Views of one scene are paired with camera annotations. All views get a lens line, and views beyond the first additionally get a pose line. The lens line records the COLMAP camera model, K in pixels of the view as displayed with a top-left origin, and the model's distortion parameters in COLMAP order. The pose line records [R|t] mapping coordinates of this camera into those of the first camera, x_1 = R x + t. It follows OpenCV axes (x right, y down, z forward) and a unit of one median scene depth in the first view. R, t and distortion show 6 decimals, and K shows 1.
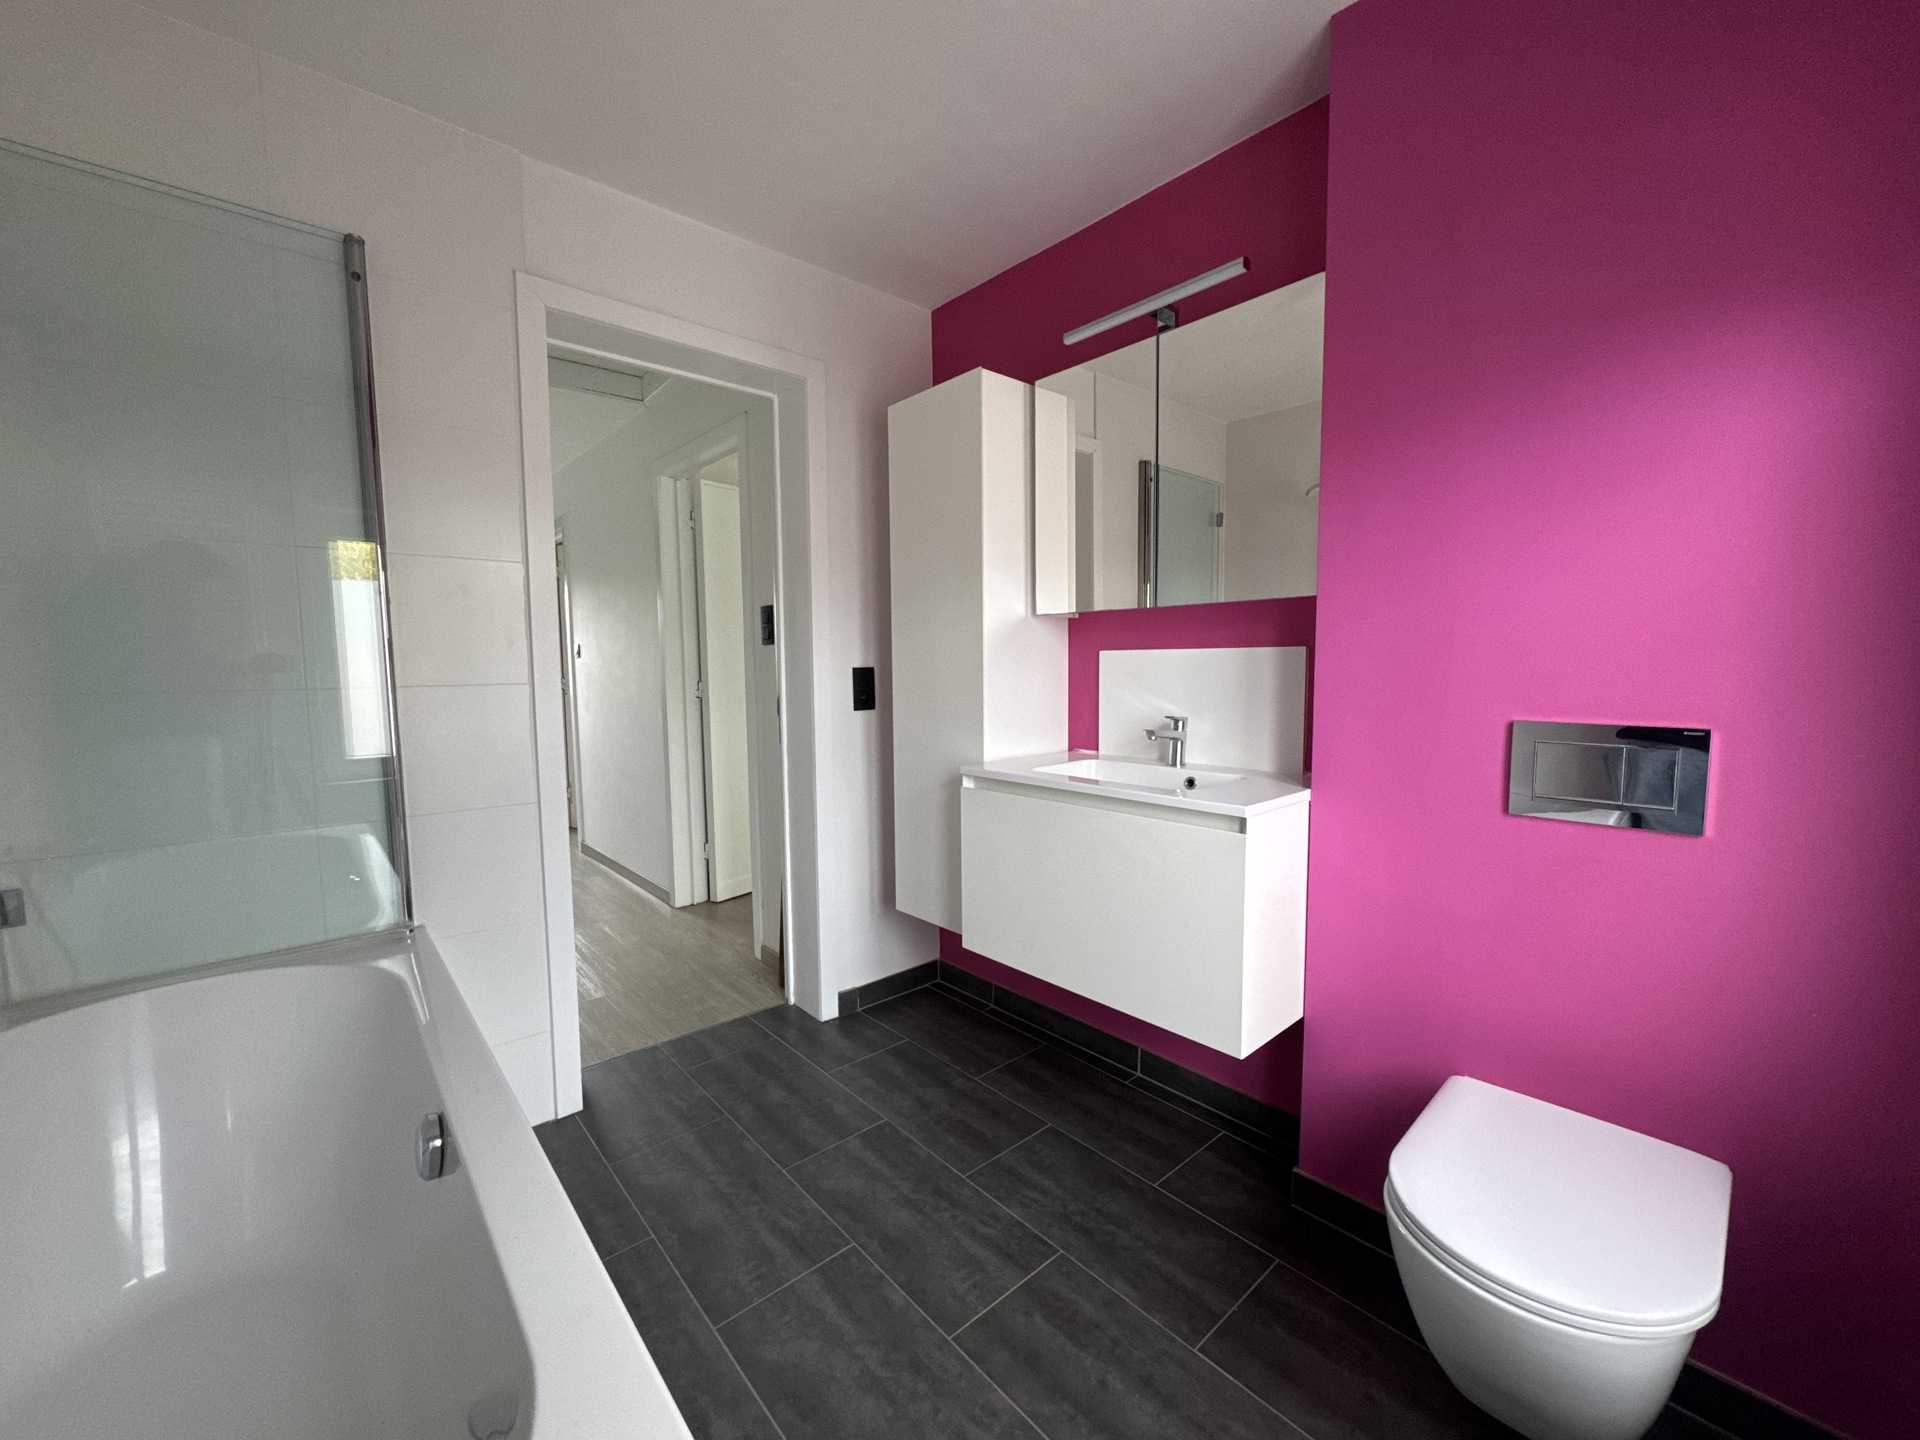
lens RADIAL K [[760.8, 0, 960.1], [0, 760.8, 725.7], [0, 0, 1]] dist [-0.001728, 0.000479]
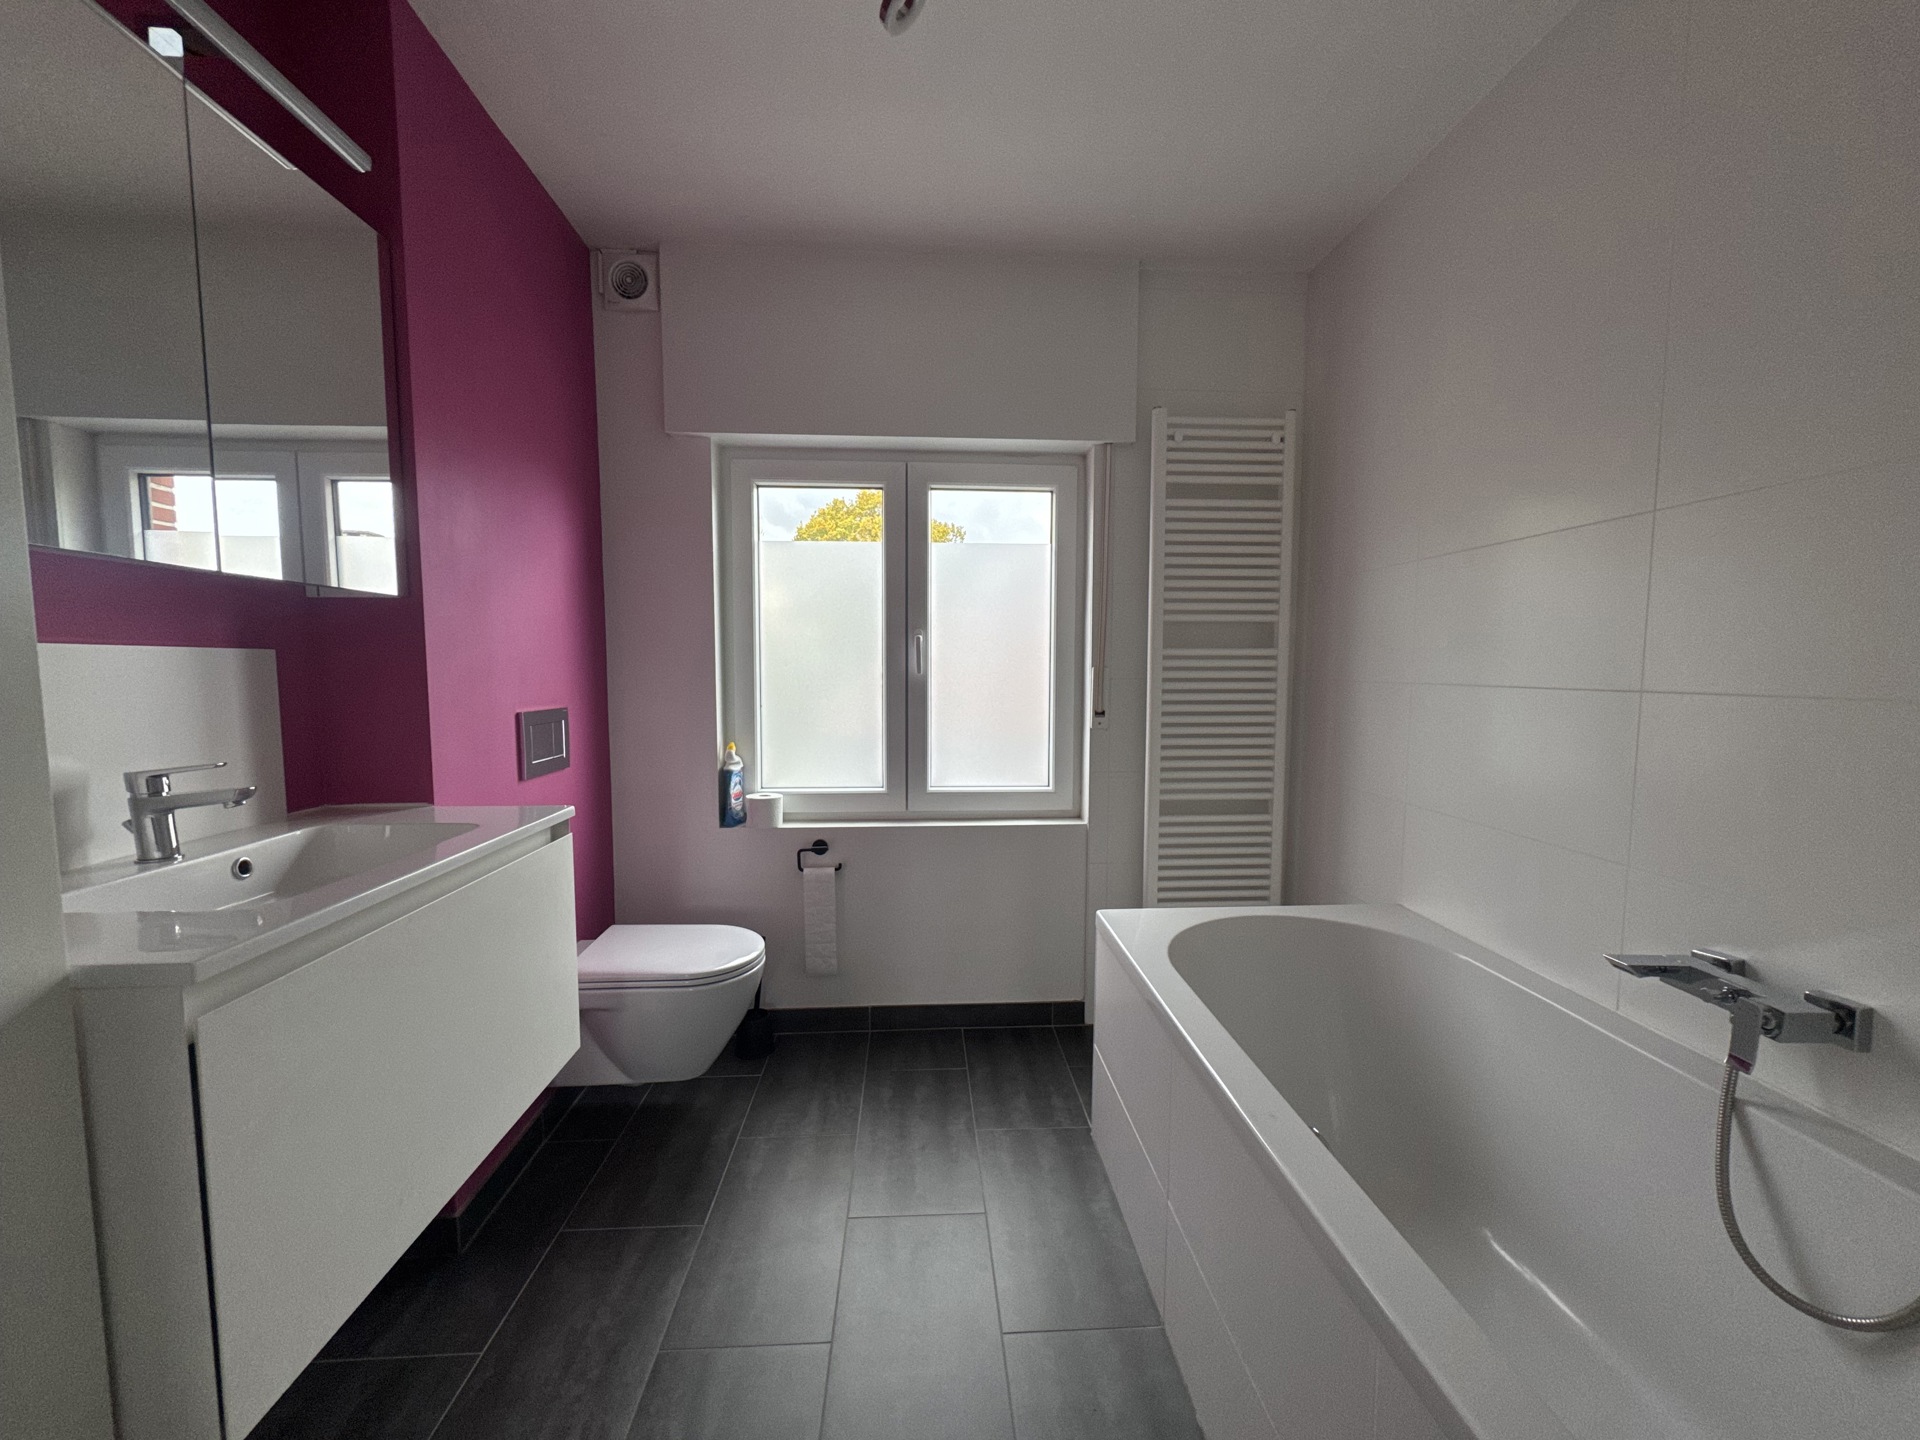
lens RADIAL K [[760.8, 0, 960.1], [0, 760.8, 725.7], [0, 0, 1]] dist [-0.001728, 0.000479]
pose [[-0.802178, -0.038079, 0.595869, -0.537072], [0.054353, 0.989164, 0.136384, -0.092849], [-0.594605, 0.141792, -0.791416, 1.176974]]
